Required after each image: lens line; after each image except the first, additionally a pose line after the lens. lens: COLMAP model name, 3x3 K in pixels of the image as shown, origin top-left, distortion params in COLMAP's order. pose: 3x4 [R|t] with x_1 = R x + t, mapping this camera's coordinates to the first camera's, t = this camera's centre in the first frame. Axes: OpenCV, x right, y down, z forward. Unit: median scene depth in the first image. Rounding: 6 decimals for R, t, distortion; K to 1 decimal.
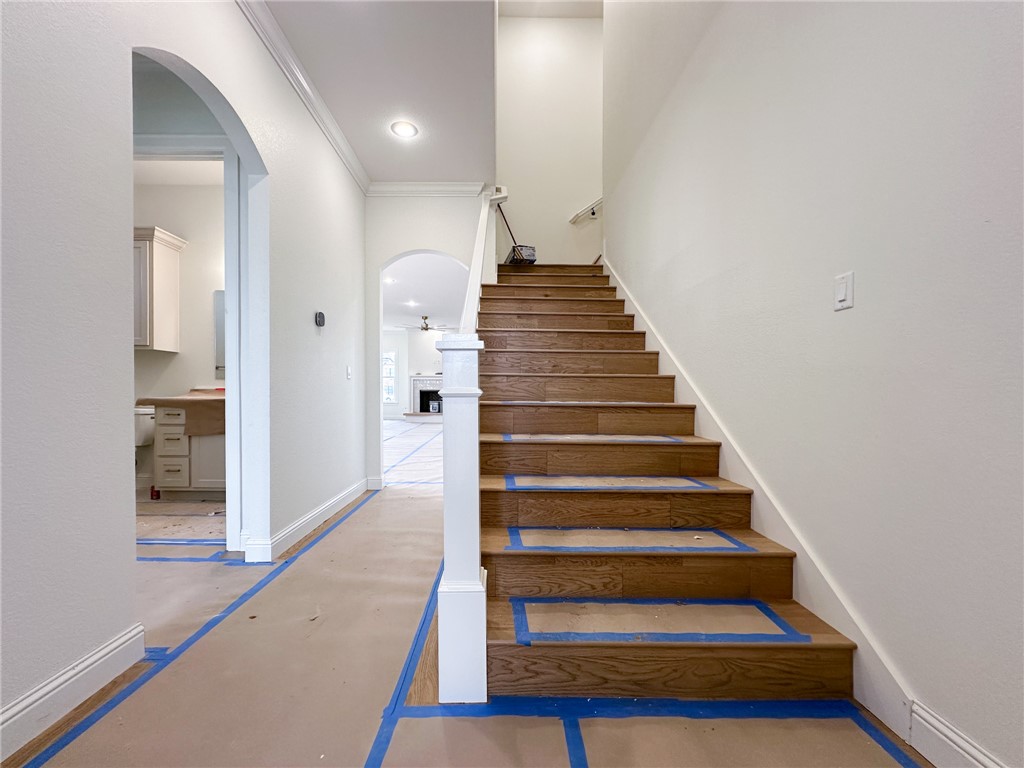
lens RADIAL K [[397.4, 0, 508.0], [0, 397.4, 386.9], [0, 0, 1]] dist [-0.002581, 0.000896]
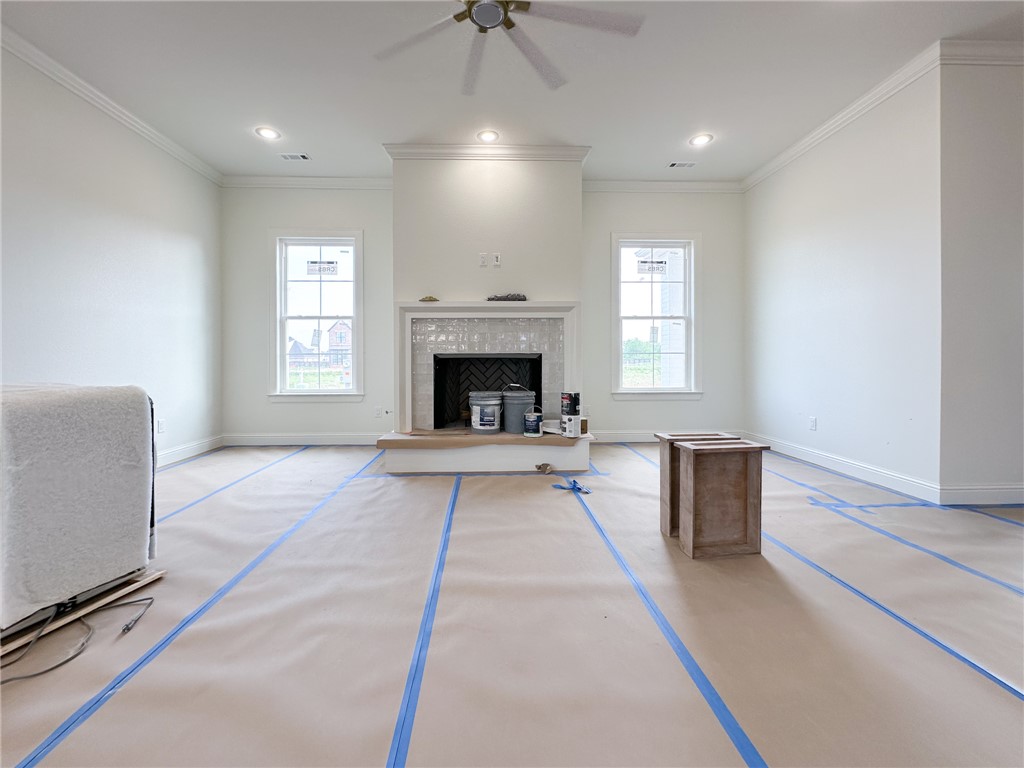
lens RADIAL K [[397.4, 0, 515.5], [0, 397.4, 364.2], [0, 0, 1]] dist [-0.002581, 0.000896]
pose [[0.999663, -0.005339, 0.025388, -0.169125], [0.005108, 0.999945, 0.009168, 0.012857], [-0.025435, -0.009035, 0.999636, 0.703392]]
